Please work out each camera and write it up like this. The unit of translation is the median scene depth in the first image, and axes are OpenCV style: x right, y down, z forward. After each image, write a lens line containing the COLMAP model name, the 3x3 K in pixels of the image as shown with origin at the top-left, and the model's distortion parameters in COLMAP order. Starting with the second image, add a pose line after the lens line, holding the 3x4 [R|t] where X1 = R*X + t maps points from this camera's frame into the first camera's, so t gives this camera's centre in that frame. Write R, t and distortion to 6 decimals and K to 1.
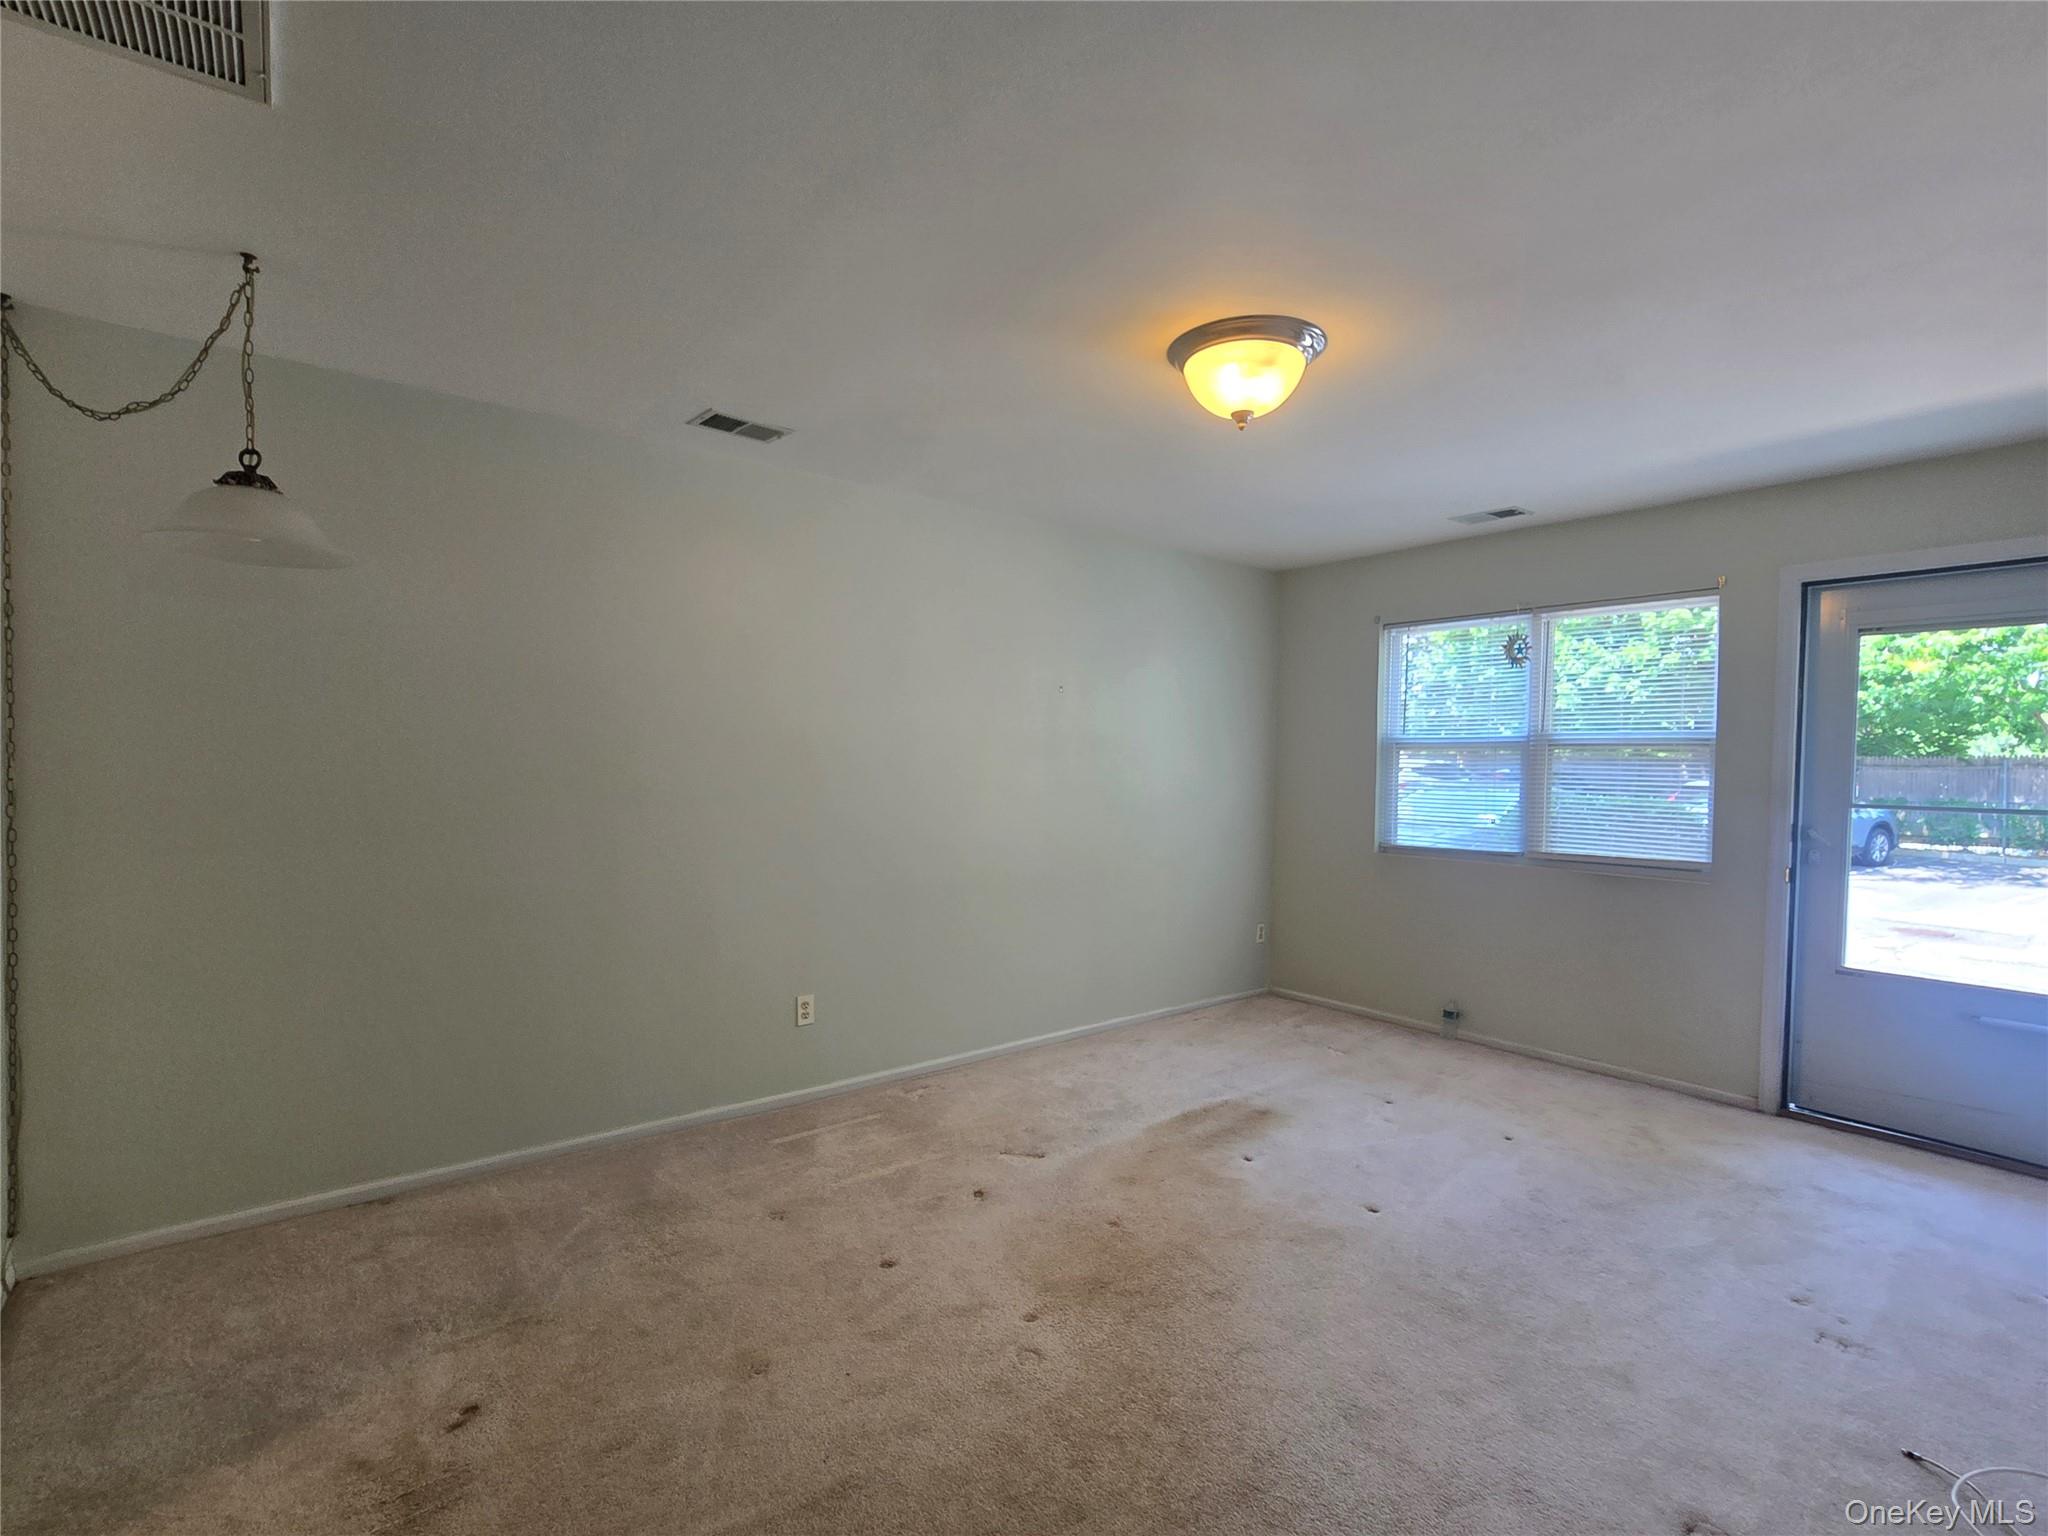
lens RADIAL K [[952.1, 0, 1021.0], [0, 952.1, 778.6], [0, 0, 1]] dist [-0.008202, 0.000912]
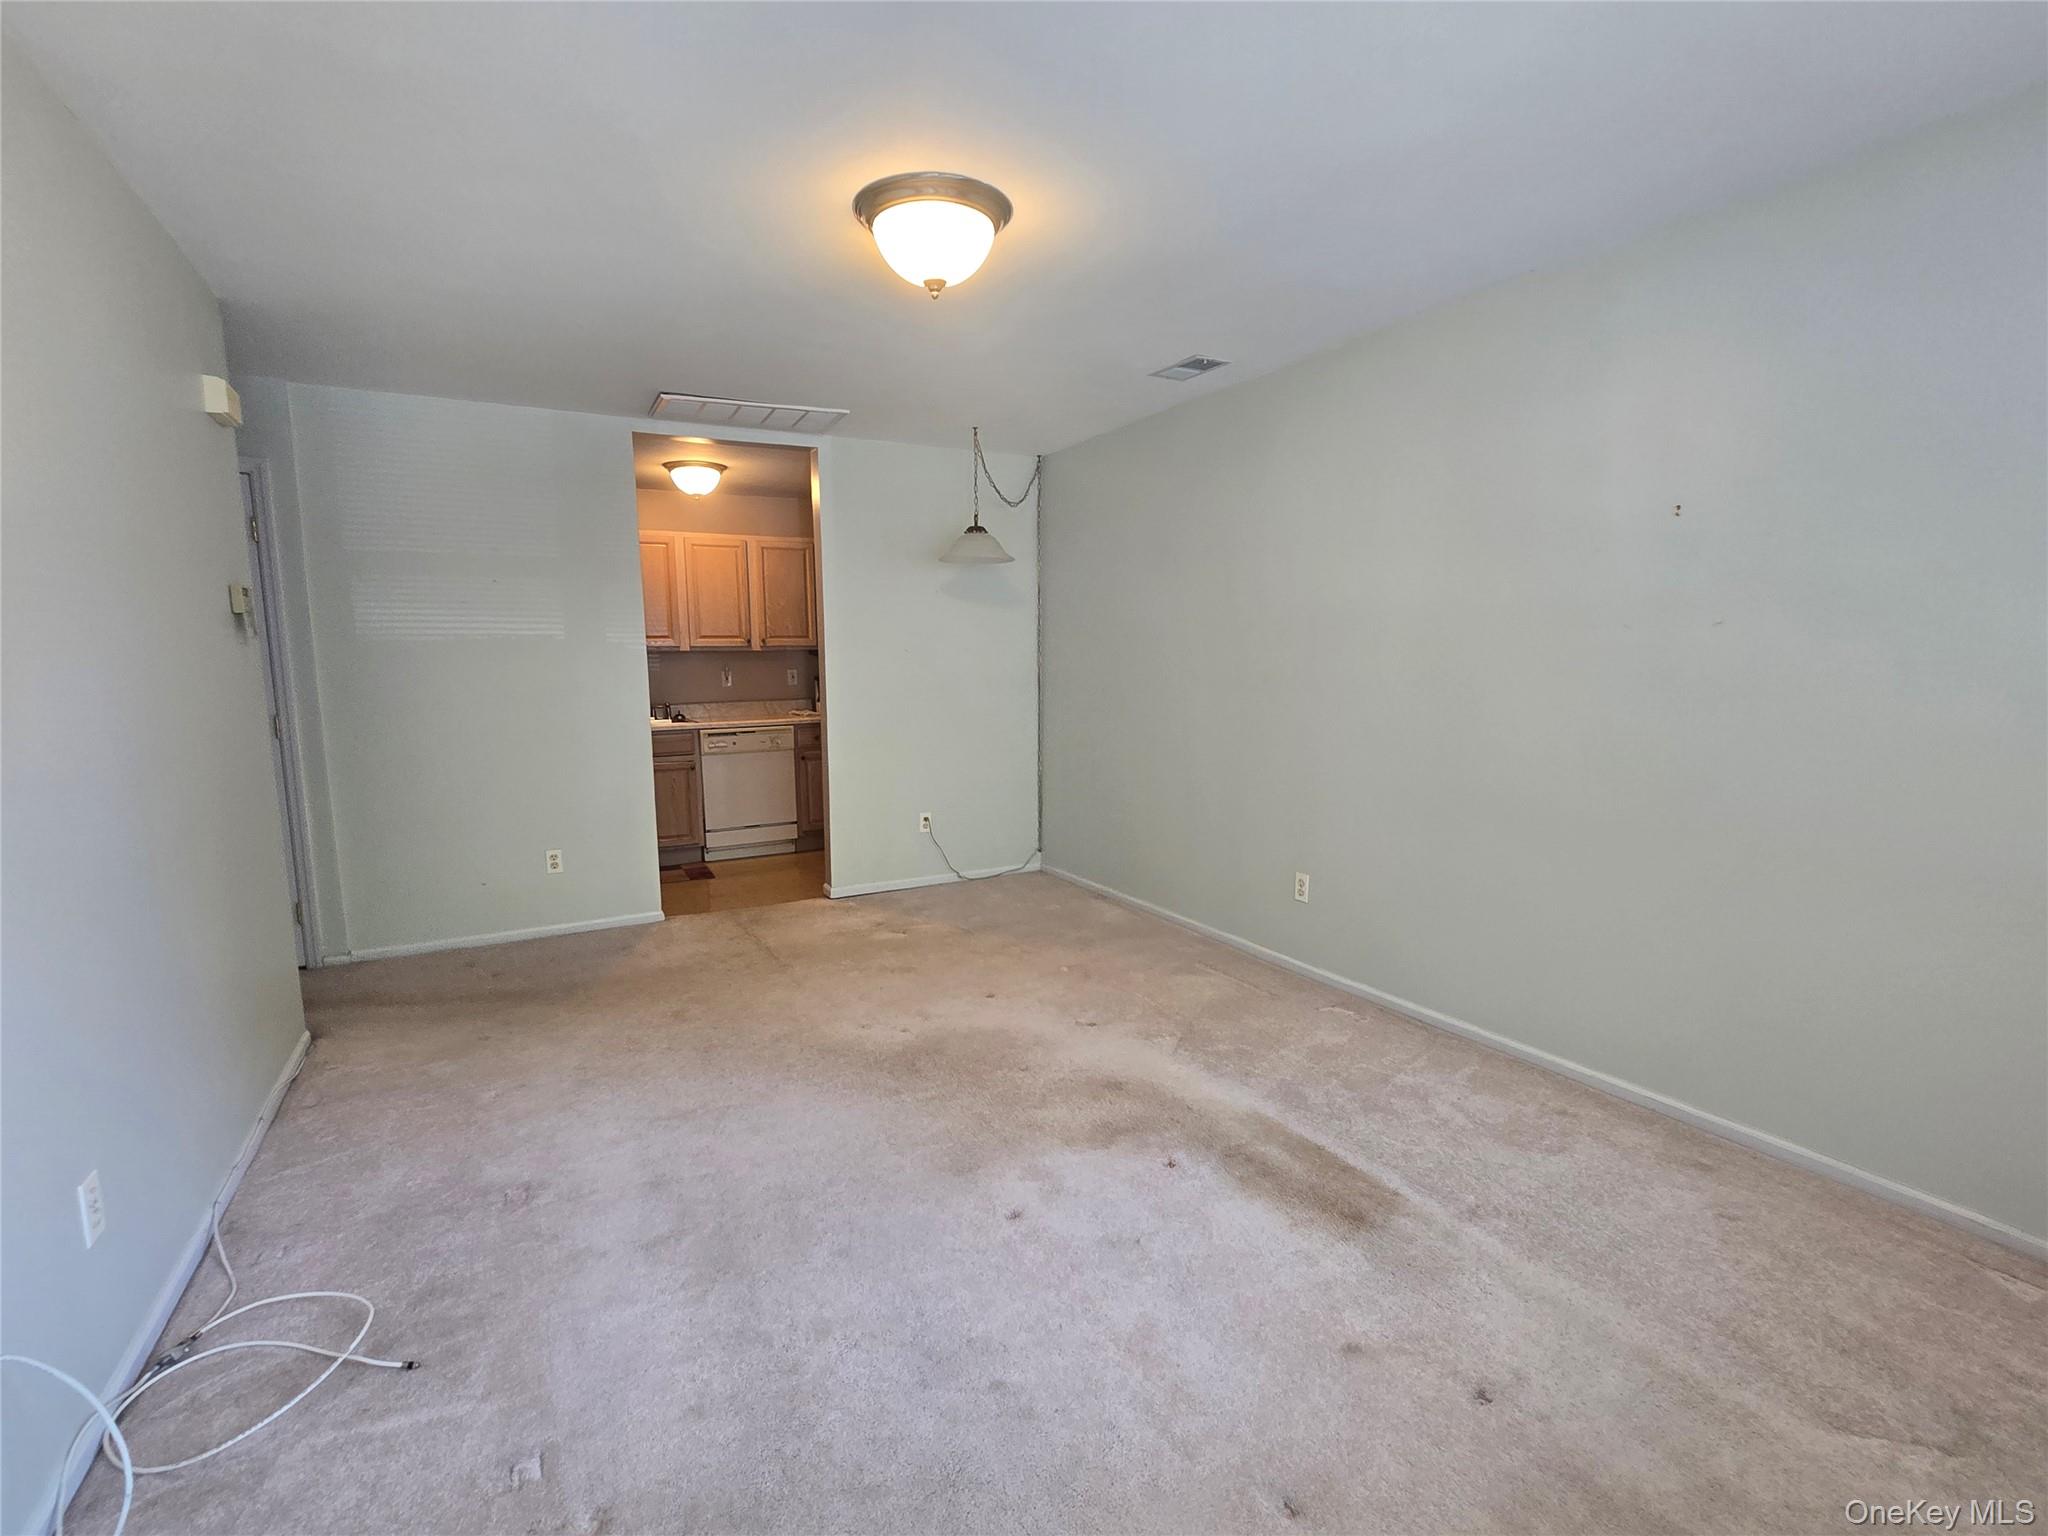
lens RADIAL K [[952.1, 0, 1022.8], [0, 952.1, 780.2], [0, 0, 1]] dist [-0.008202, 0.000912]
pose [[-0.167207, 0.123934, -0.978101, 0.858650], [-0.012296, 0.991729, 0.127763, -0.006820], [0.985845, 0.033390, -0.164300, 0.878304]]
